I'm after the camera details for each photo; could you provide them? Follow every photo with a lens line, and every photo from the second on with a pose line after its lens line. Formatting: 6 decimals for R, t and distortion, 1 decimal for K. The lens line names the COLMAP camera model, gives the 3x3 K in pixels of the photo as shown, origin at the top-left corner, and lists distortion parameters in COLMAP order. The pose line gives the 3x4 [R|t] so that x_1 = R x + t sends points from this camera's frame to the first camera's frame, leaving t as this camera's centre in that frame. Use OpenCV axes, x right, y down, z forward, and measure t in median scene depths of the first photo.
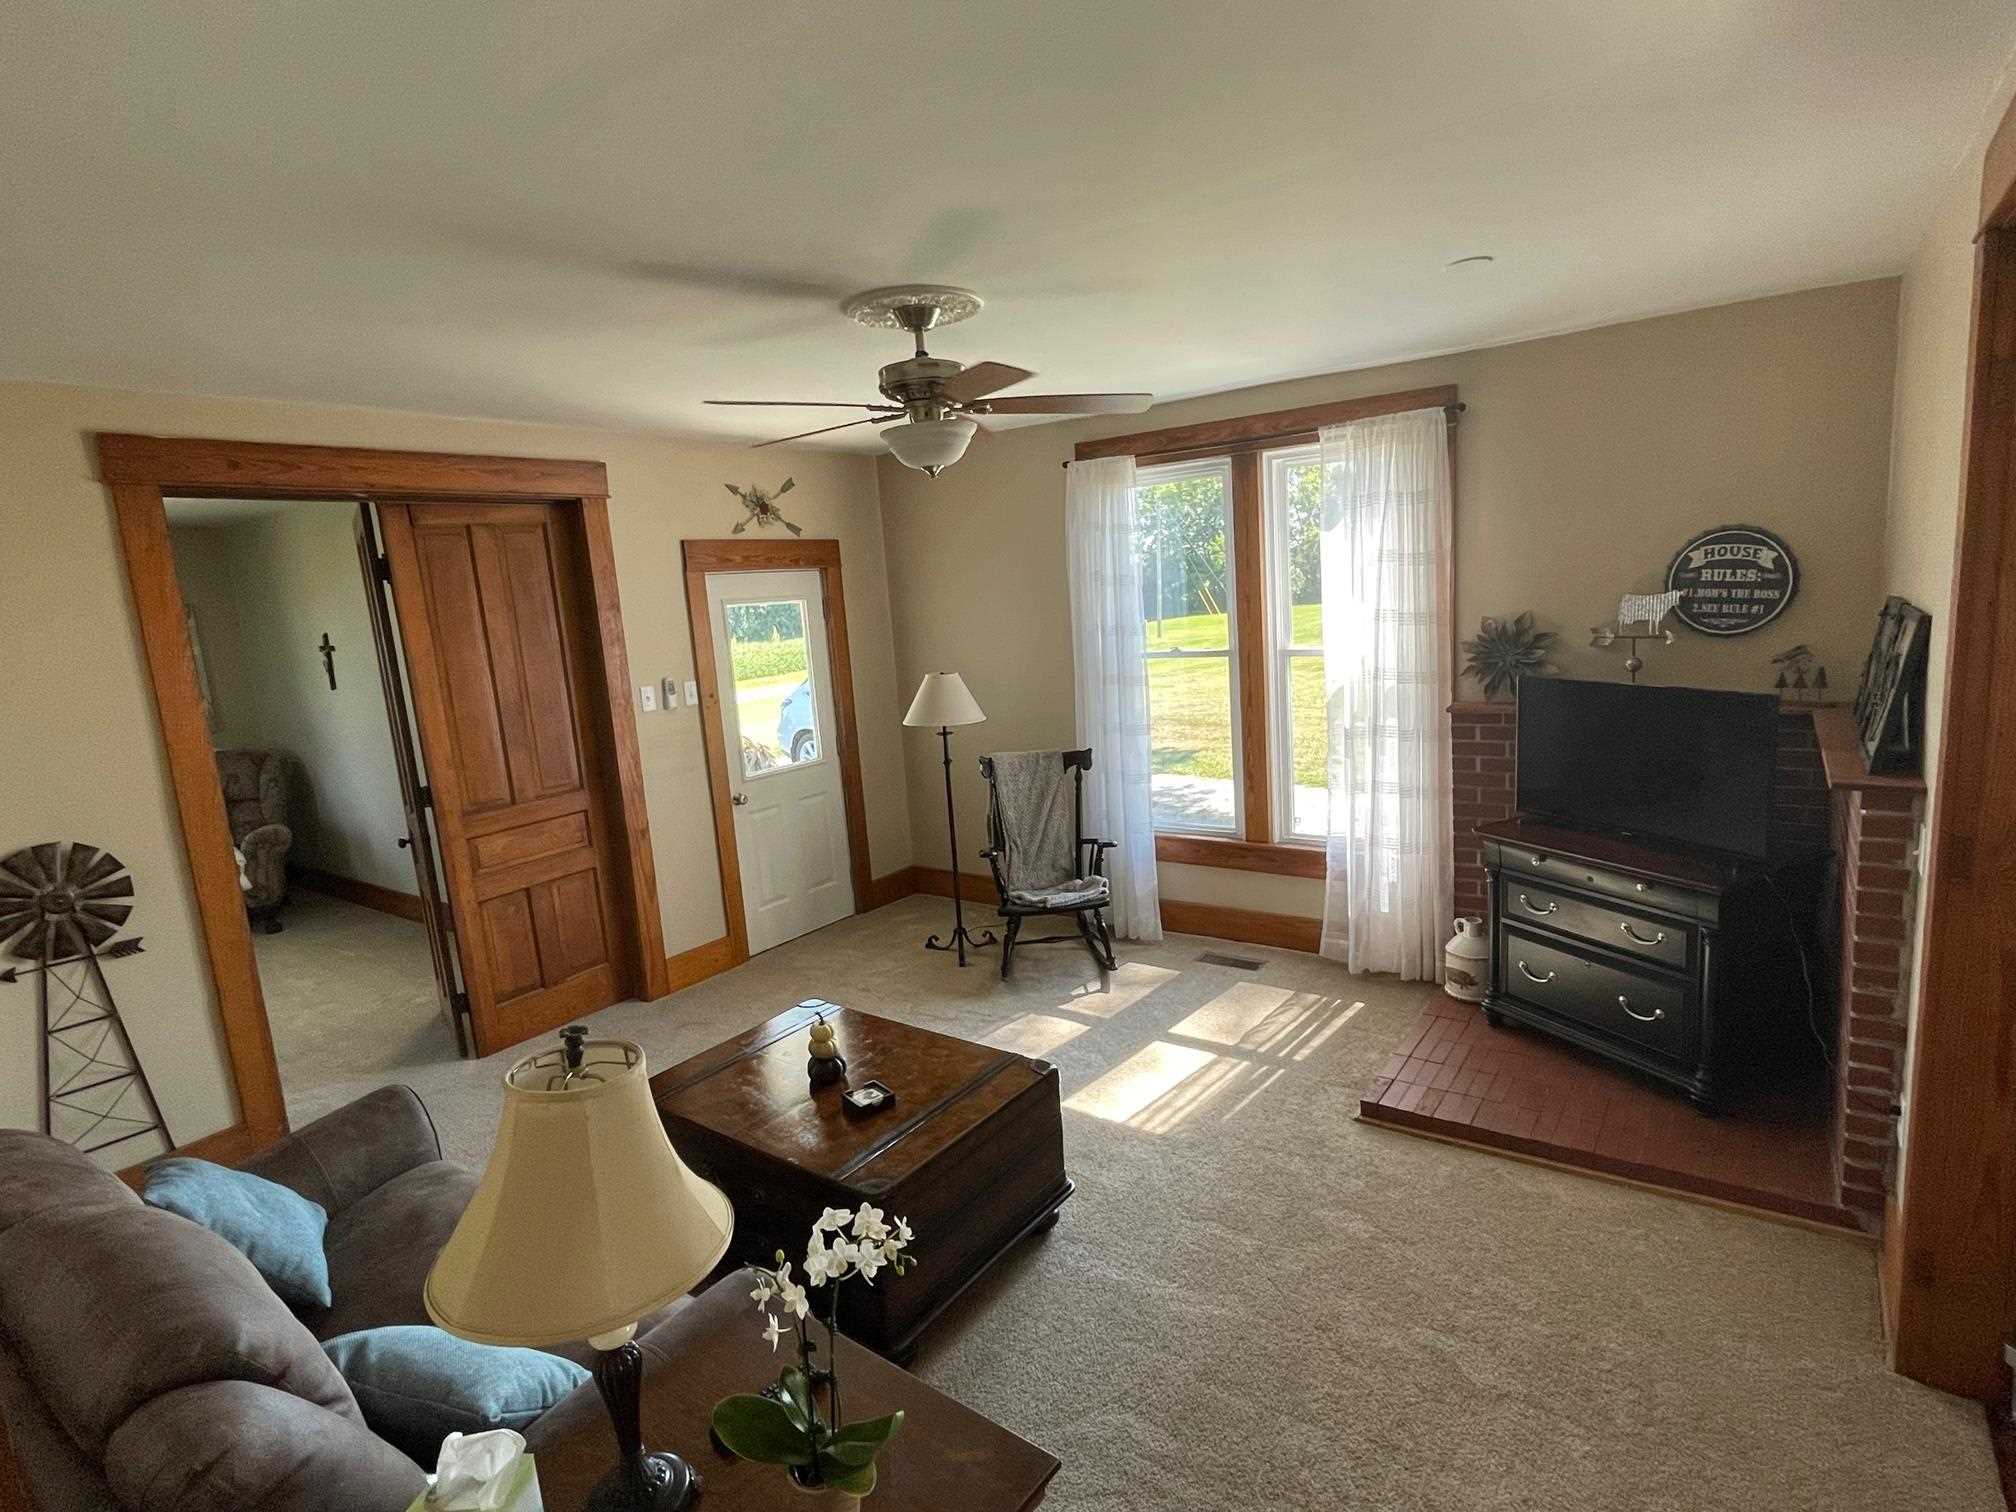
lens RADIAL K [[1035.6, 0, 1013.7], [0, 1035.6, 746.0], [0, 0, 1]] dist [0.004164, 0.001029]
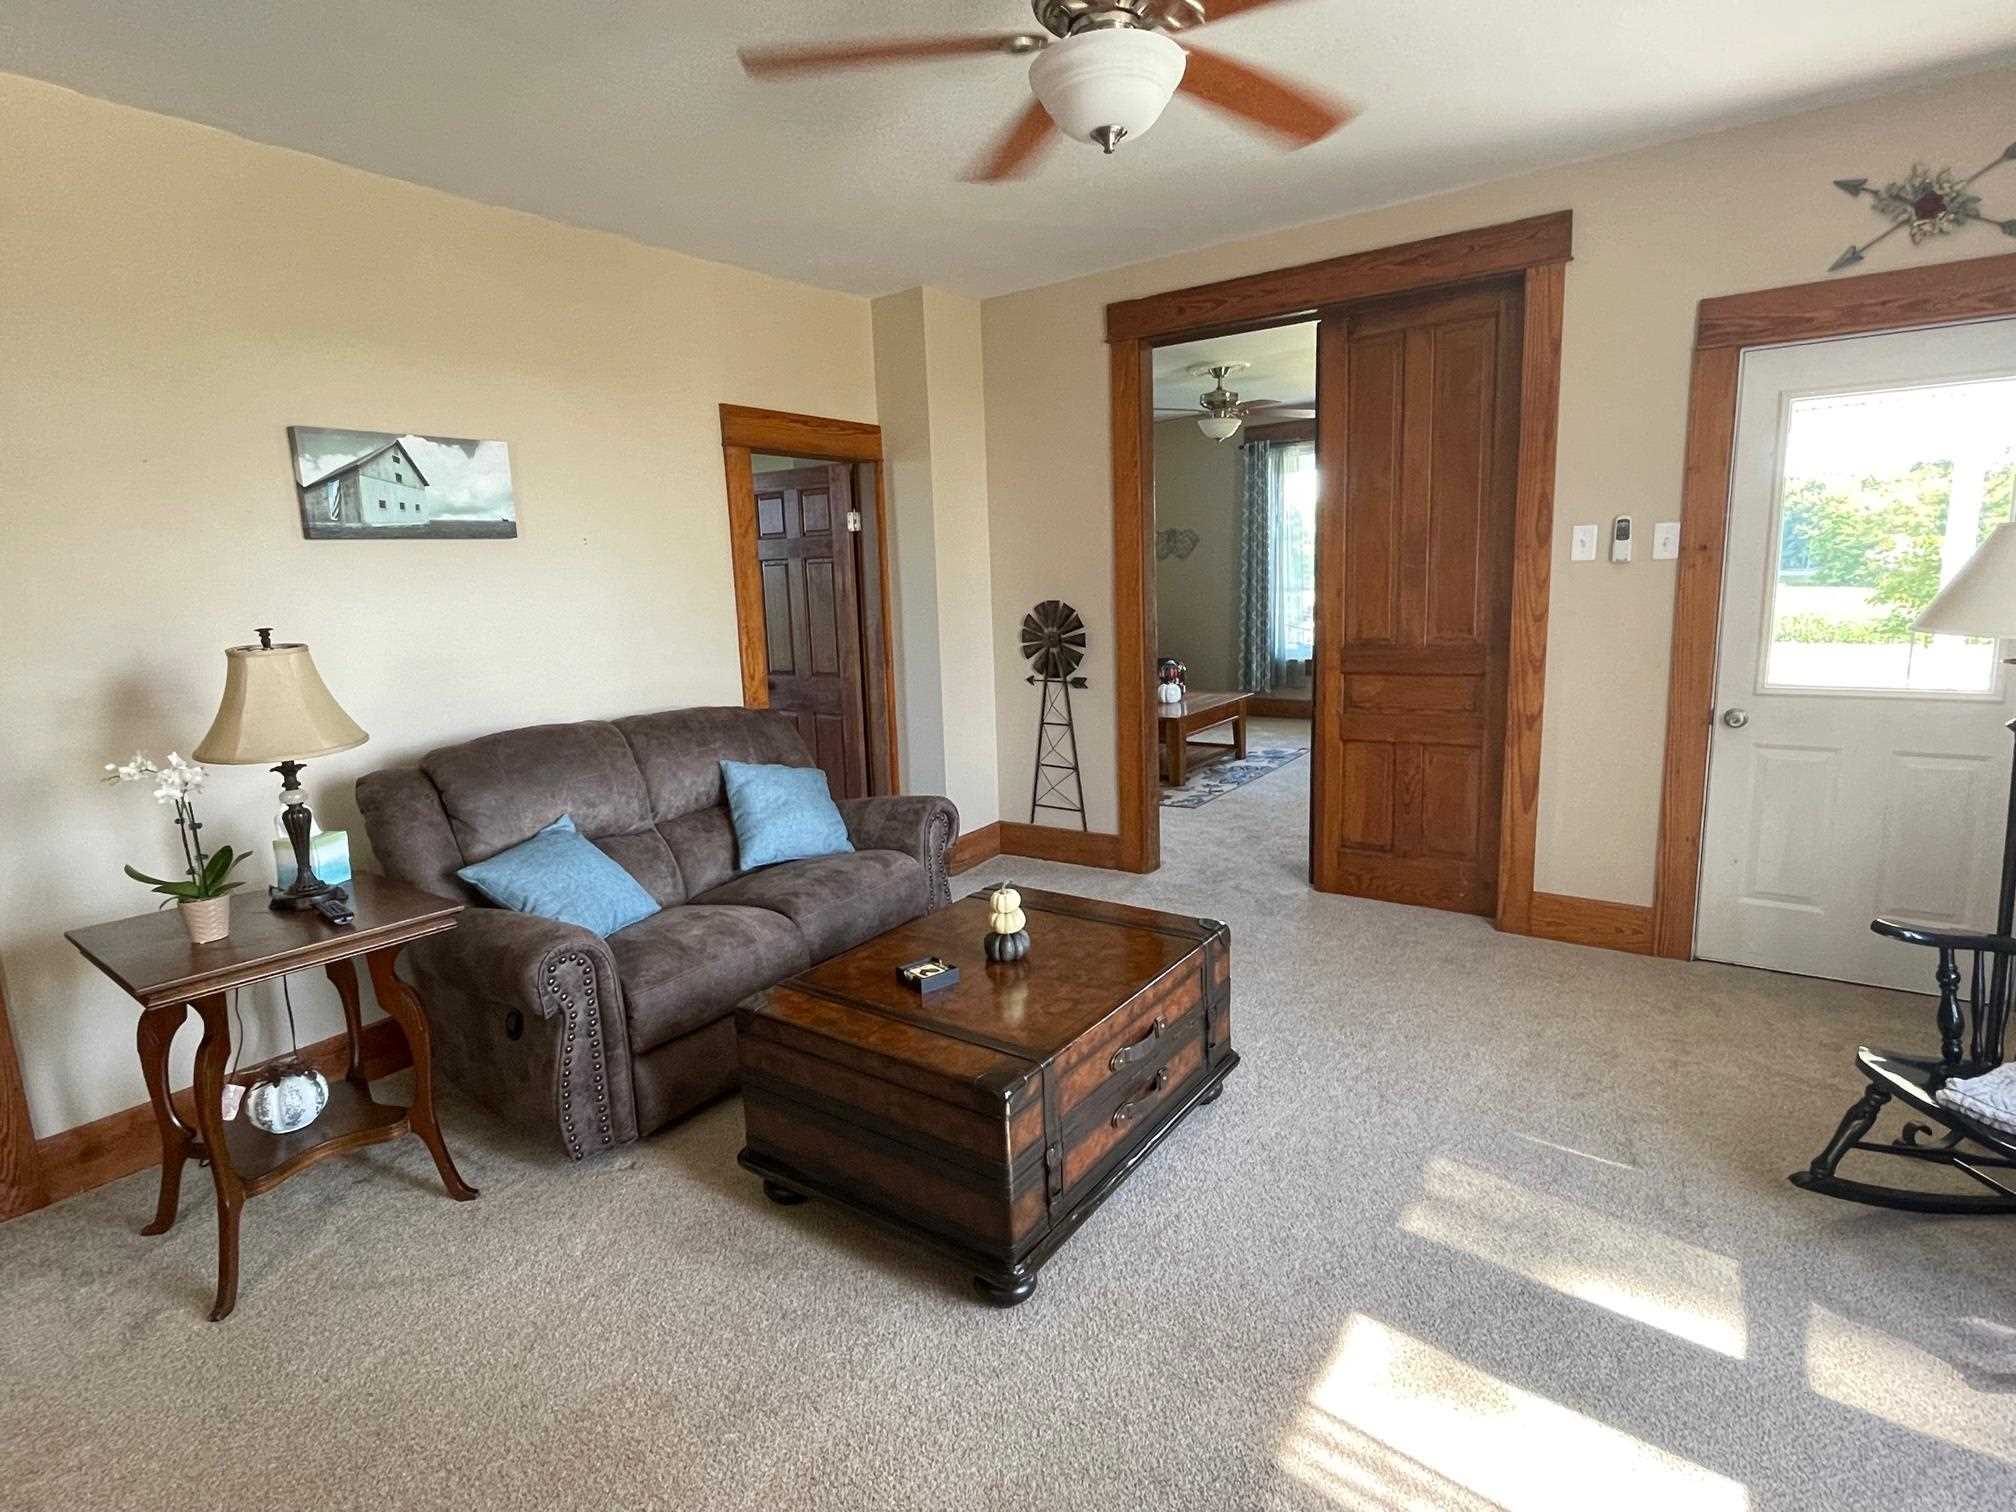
lens RADIAL K [[1035.6, 0, 1013.7], [0, 1035.6, 746.0], [0, 0, 1]] dist [0.004164, 0.001029]
pose [[0.012834, 0.238944, -0.970949, 0.386284], [-0.117044, 0.964712, 0.235862, -0.033526], [0.993044, 0.110616, 0.040348, 0.596570]]
